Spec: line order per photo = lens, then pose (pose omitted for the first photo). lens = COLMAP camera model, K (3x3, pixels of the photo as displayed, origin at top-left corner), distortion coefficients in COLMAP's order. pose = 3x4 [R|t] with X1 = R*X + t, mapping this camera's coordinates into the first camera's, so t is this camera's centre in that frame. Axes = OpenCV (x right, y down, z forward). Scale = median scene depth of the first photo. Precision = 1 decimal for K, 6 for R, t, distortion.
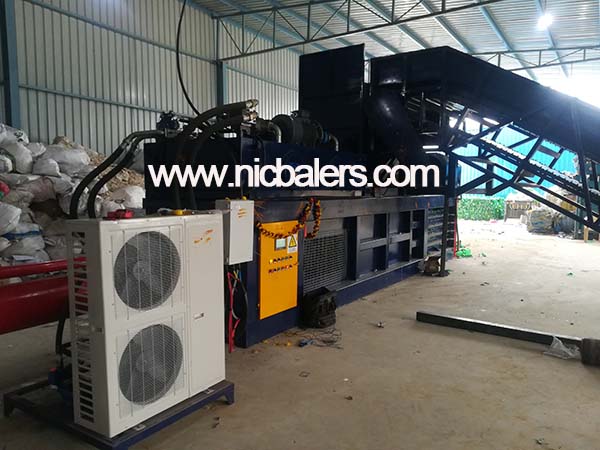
lens RADIAL K [[451.8, 0, 284.0], [0, 451.8, 223.0], [0, 0, 1]] dist [0.010857, -0.023974]
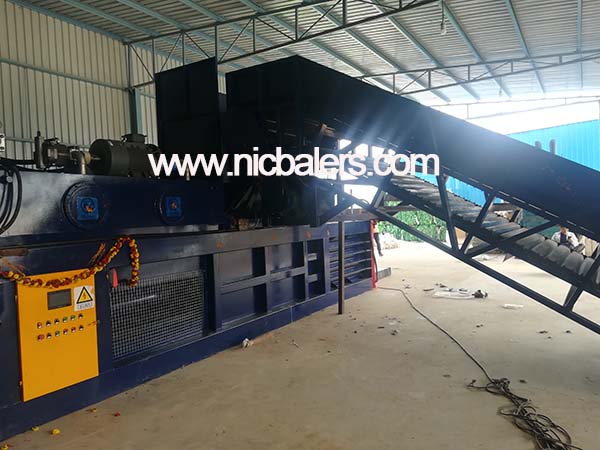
lens RADIAL K [[451.8, 0, 284.0], [0, 451.8, 223.0], [0, 0, 1]] dist [0.010857, -0.023974]
pose [[0.998336, -0.046496, 0.034118, 0.137801], [0.048403, 0.997180, -0.057351, -0.009277], [-0.031355, 0.058907, 0.997771, 0.072159]]
